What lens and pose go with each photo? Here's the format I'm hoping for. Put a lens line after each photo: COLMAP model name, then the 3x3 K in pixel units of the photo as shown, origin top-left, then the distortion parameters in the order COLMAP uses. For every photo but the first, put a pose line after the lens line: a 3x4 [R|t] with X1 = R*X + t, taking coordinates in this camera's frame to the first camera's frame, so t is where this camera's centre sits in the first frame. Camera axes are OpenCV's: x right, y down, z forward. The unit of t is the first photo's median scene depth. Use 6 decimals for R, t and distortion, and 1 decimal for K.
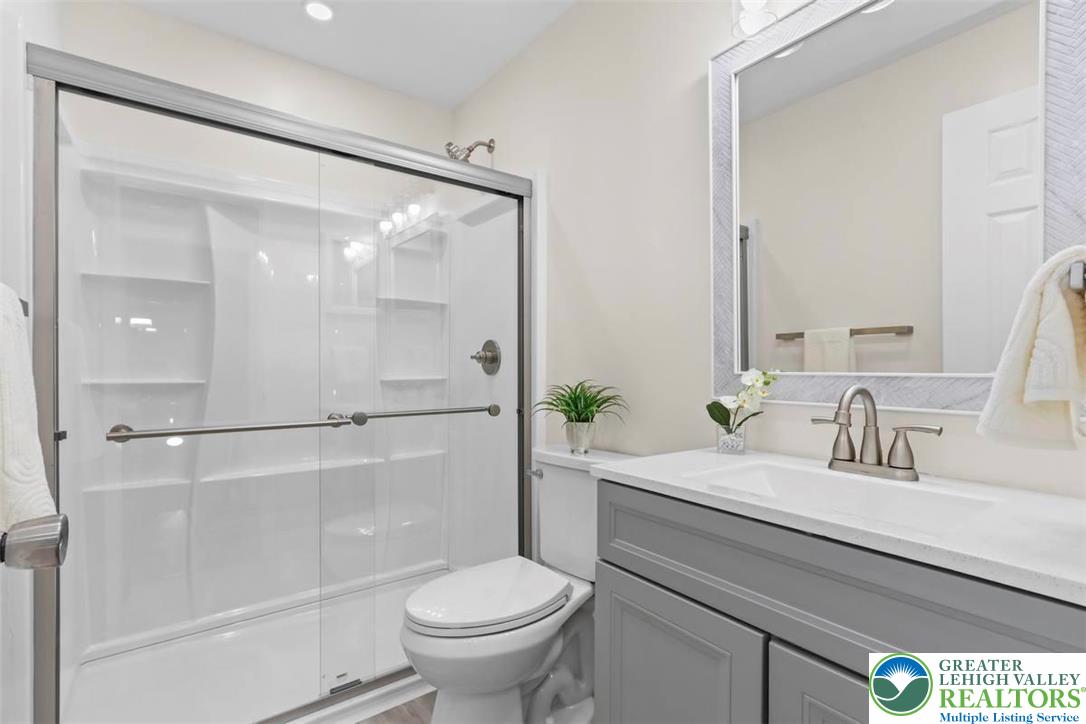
lens RADIAL K [[513.3, 0, 539.1], [0, 513.3, 370.5], [0, 0, 1]] dist [0.002634, 0.003939]
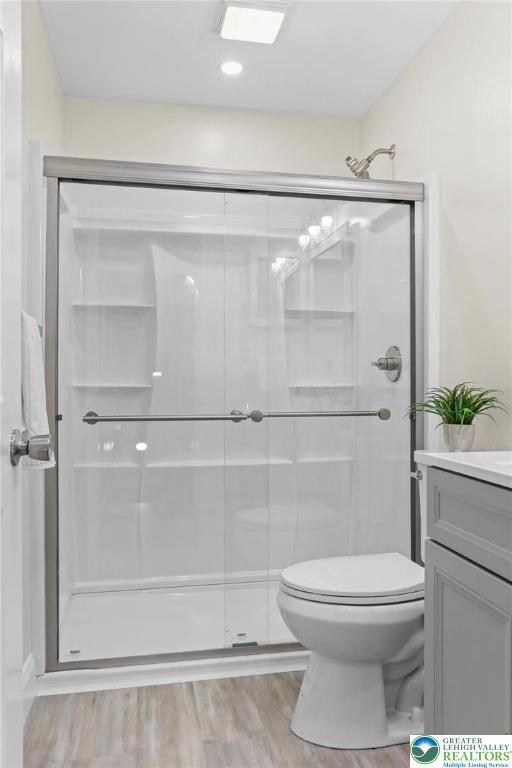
lens RADIAL K [[582.0, 0, 250.3], [0, 582.0, 382.6], [0, 0, 1]] dist [0.003849, -0.009994]
pose [[0.903339, -0.000775, -0.428926, 0.173237], [-0.002919, 0.999964, -0.007954, 0.025586], [0.428917, 0.008437, 0.903304, -0.164881]]
